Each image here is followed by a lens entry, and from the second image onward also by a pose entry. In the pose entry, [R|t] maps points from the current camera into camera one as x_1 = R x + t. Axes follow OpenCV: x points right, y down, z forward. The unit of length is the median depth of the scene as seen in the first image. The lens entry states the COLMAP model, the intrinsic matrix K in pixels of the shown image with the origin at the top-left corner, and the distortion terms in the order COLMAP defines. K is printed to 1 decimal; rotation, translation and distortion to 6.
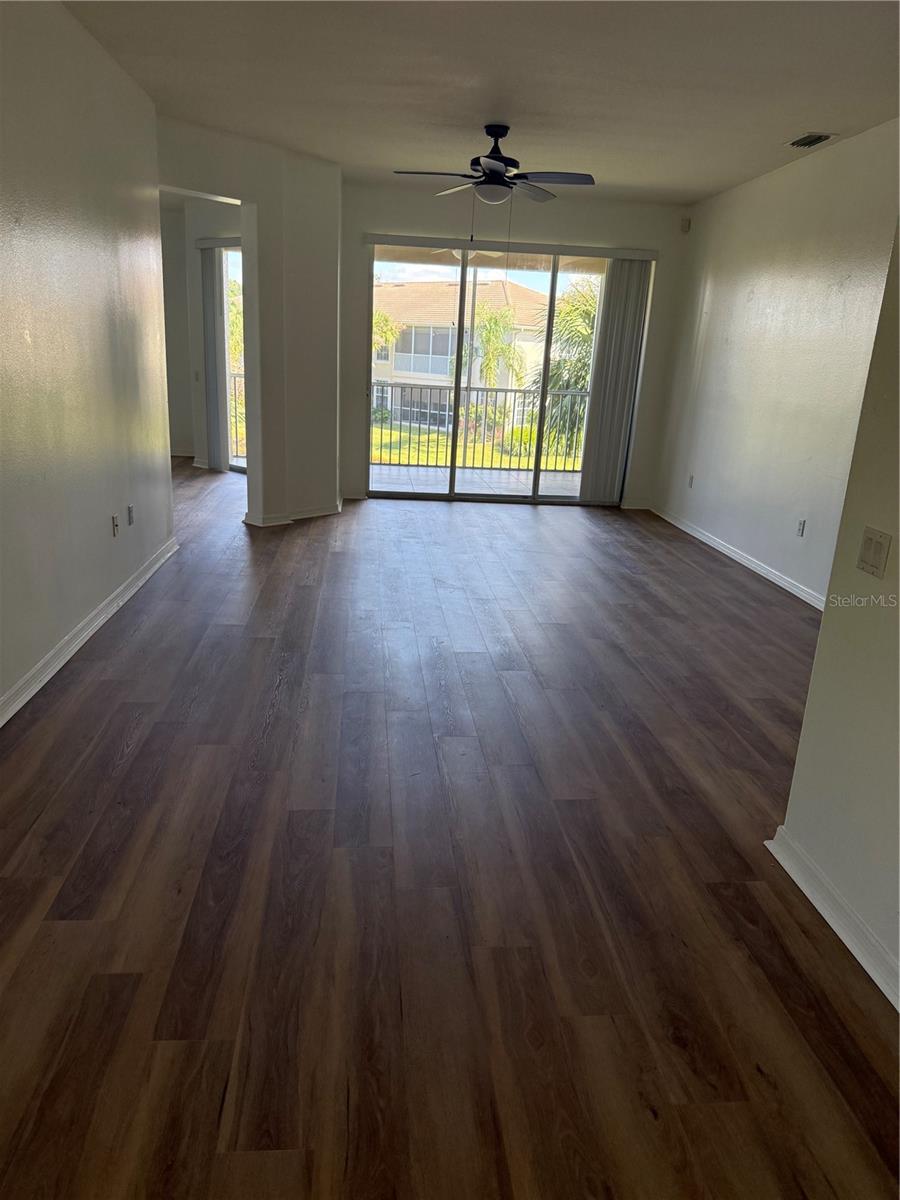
lens RADIAL K [[852.3, 0, 452.0], [0, 852.3, 597.0], [0, 0, 1]] dist [0.104476, -0.172458]
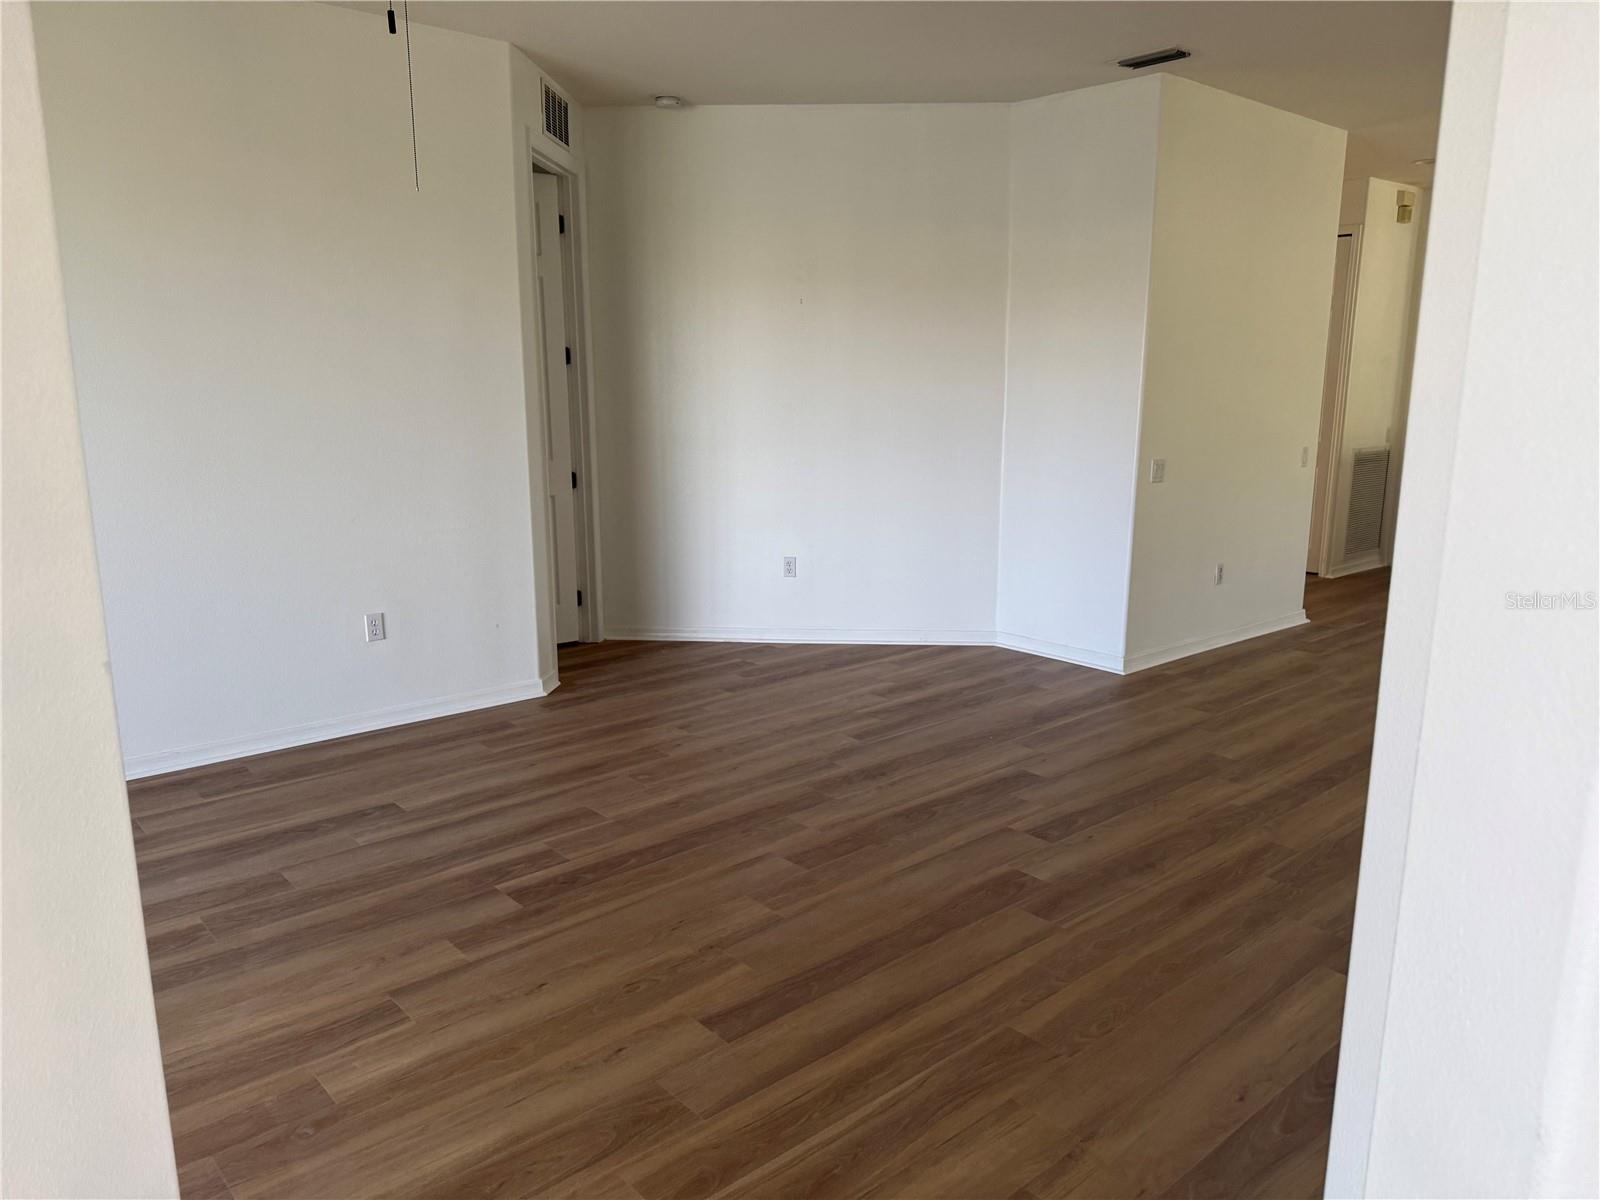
lens RADIAL K [[1136.4, 0, 800.0], [0, 1136.4, 600.0], [0, 0, 1]] dist [0.104476, -0.172458]
pose [[-0.574180, -0.219682, 0.788706, -0.432435], [0.195895, 0.898486, 0.392872, -0.365997], [-0.794948, 0.380083, -0.472858, 1.127580]]
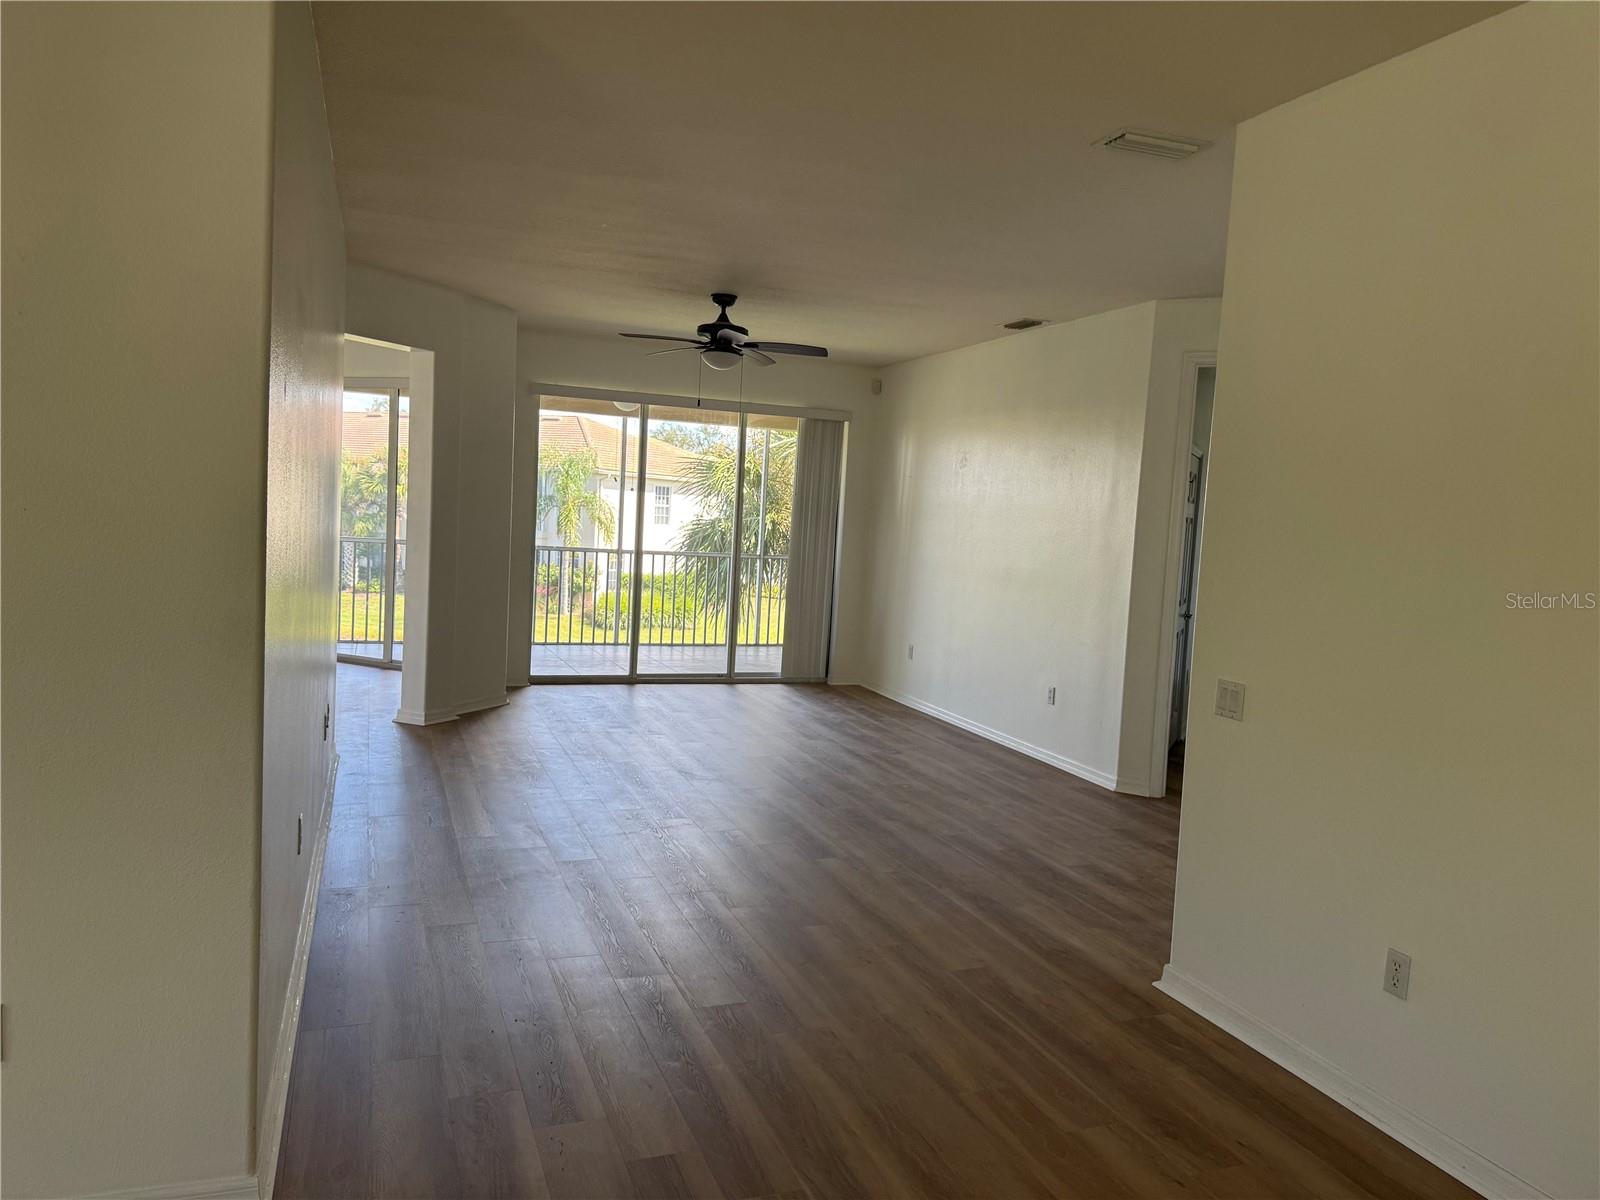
lens RADIAL K [[1111.0, 0, 806.0], [0, 1111.0, 599.3], [0, 0, 1]] dist [0.129327, -0.236458]
pose [[0.963898, -0.018891, 0.265601, -0.190108], [0.068337, 0.981622, -0.178183, 0.017787], [-0.257353, 0.189900, 0.947474, -0.136811]]
